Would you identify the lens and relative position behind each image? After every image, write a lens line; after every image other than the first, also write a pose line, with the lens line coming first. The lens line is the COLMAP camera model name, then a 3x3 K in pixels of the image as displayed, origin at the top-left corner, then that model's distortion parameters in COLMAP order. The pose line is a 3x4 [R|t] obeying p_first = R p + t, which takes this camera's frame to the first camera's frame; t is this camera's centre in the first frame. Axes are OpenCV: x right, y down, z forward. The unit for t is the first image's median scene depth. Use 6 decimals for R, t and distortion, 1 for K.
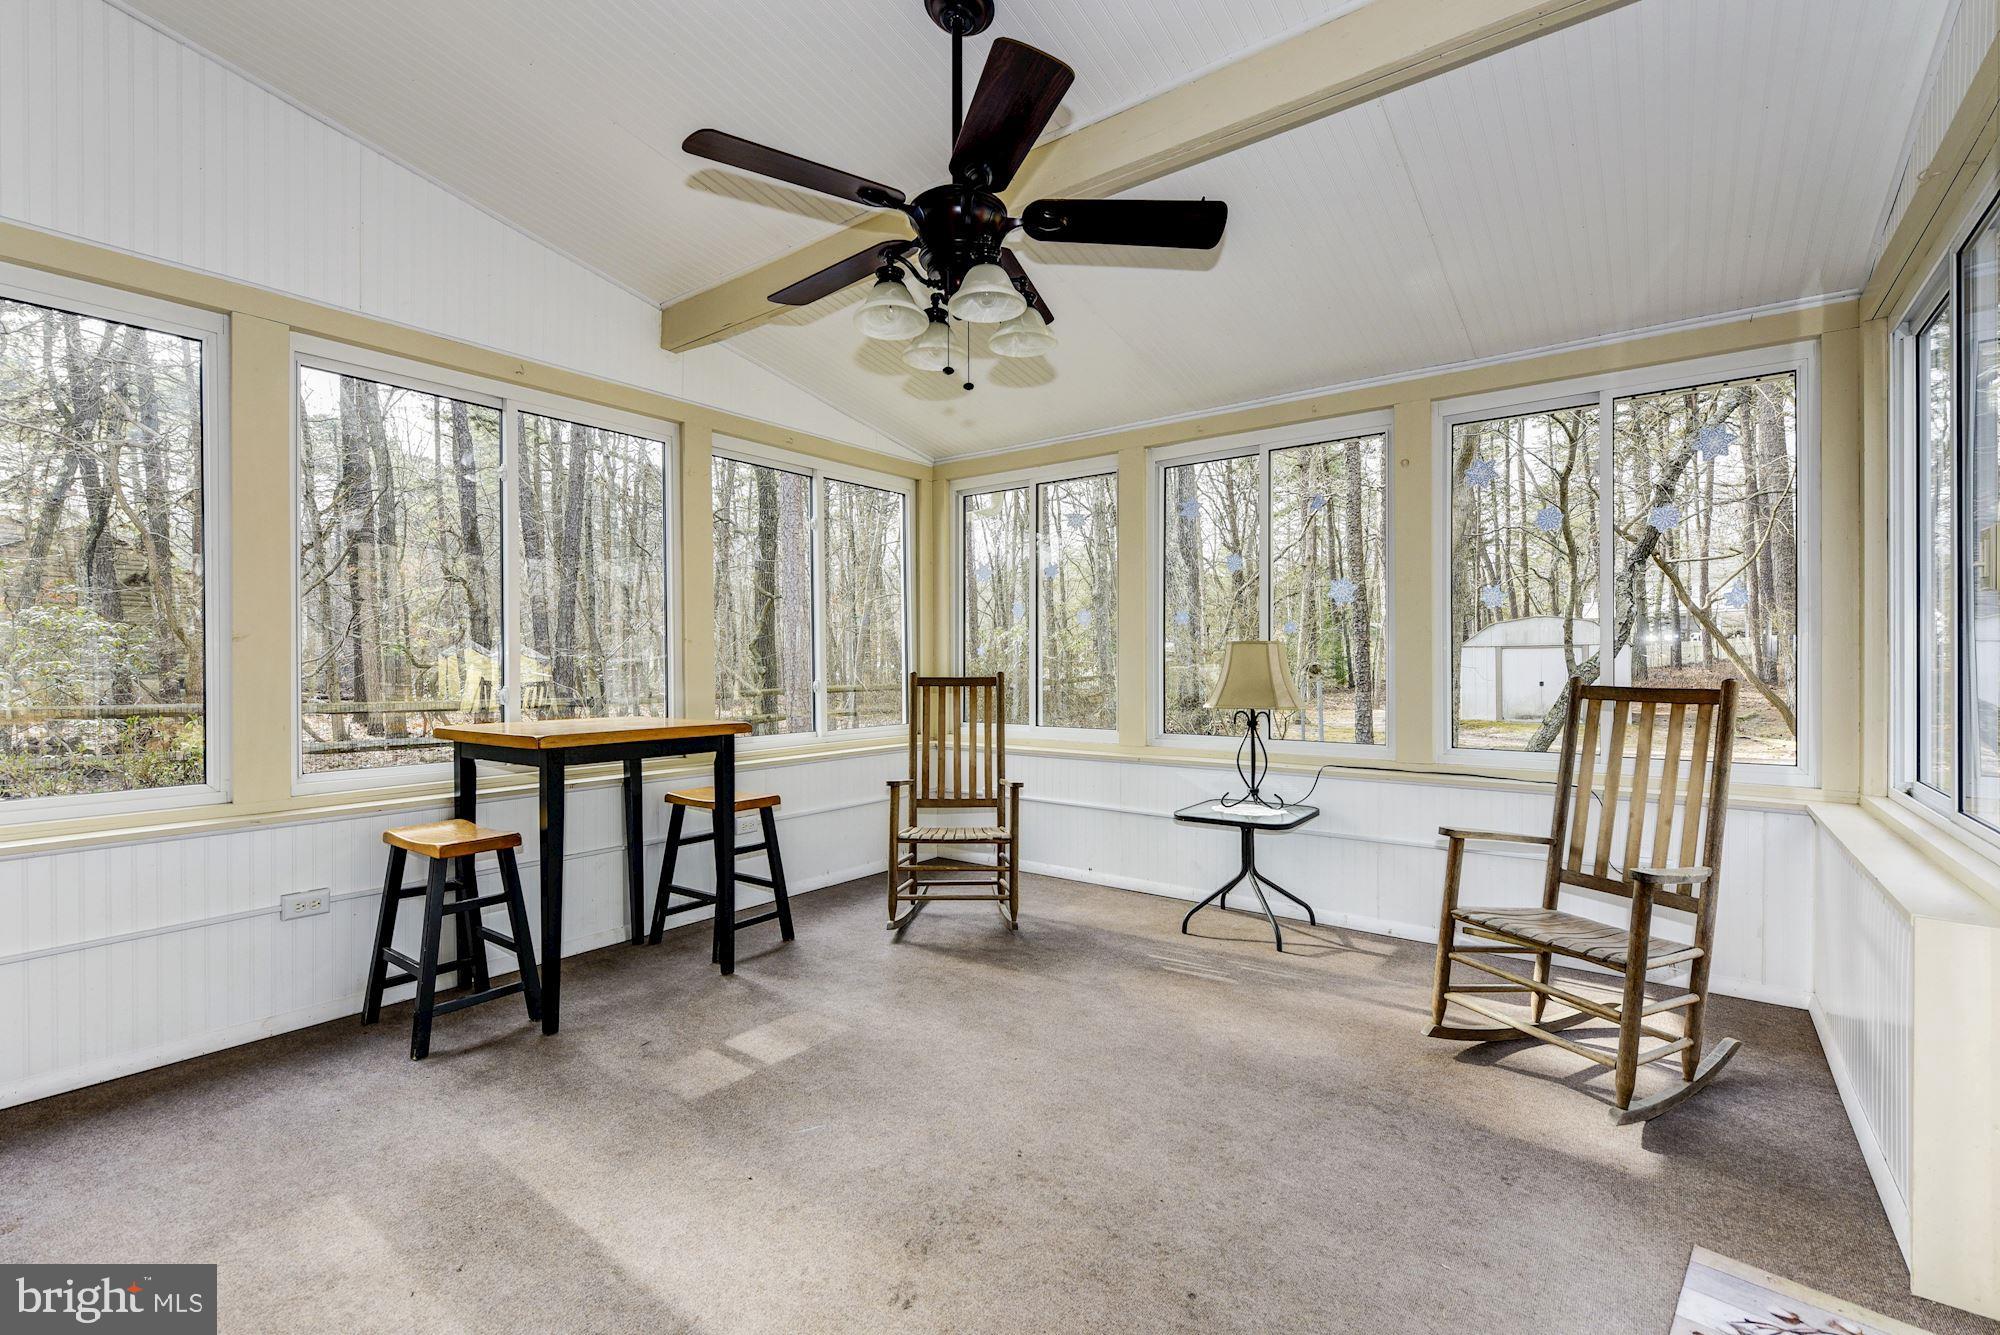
lens RADIAL K [[880.5, 0, 1000.0], [0, 880.5, 667.5], [0, 0, 1]] dist [0.008321, -0.006422]
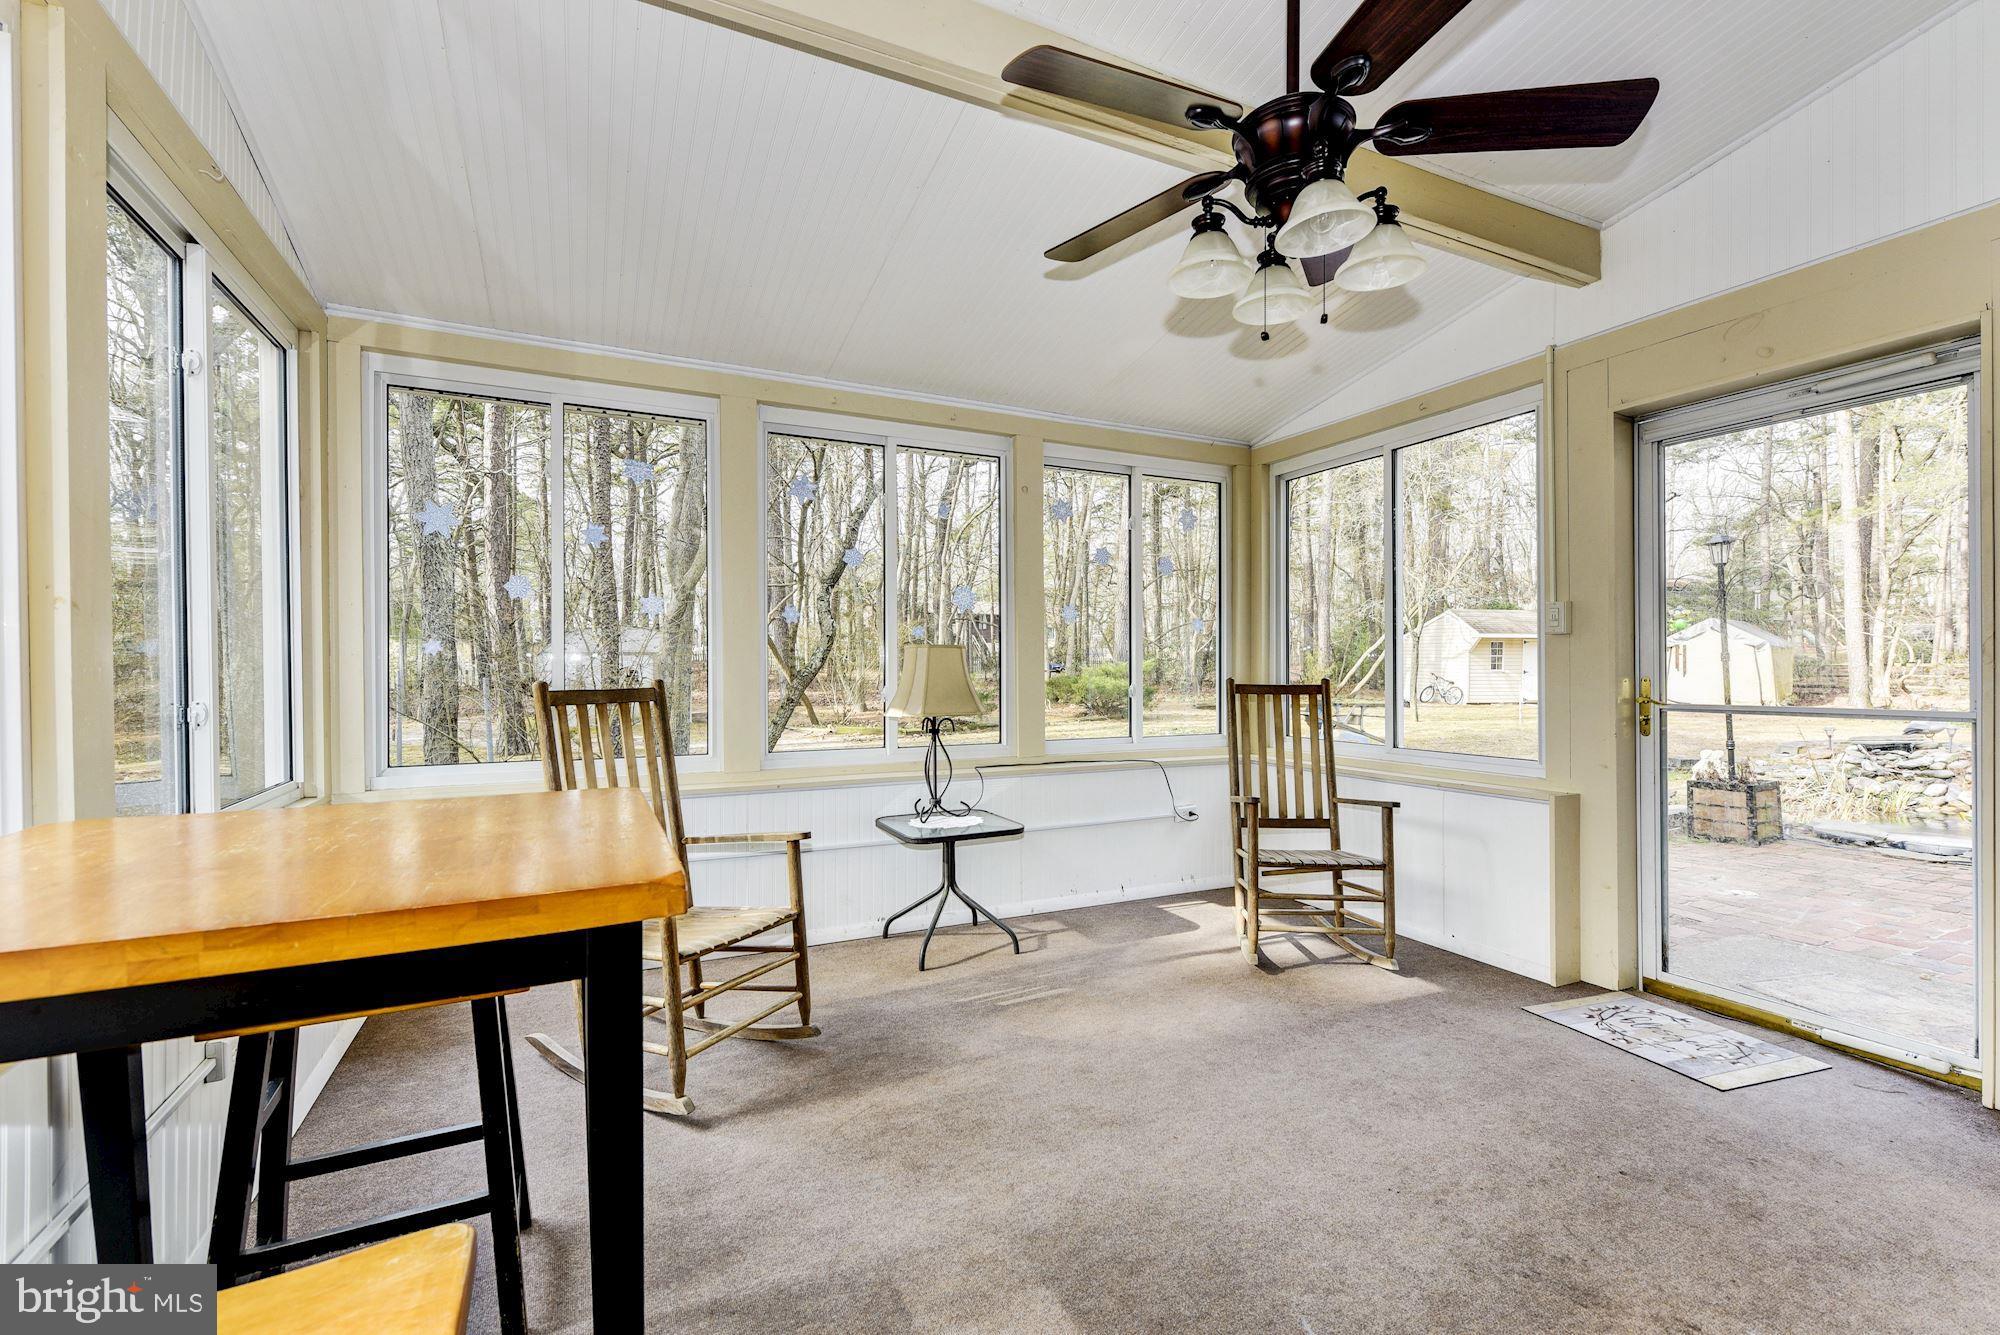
lens RADIAL K [[880.5, 0, 1000.0], [0, 880.5, 667.5], [0, 0, 1]] dist [0.008321, -0.006422]
pose [[0.441391, 0.003084, 0.897310, -0.668438], [0.004475, 0.999974, -0.005638, -0.000521], [-0.897304, 0.006504, 0.441365, 0.637068]]
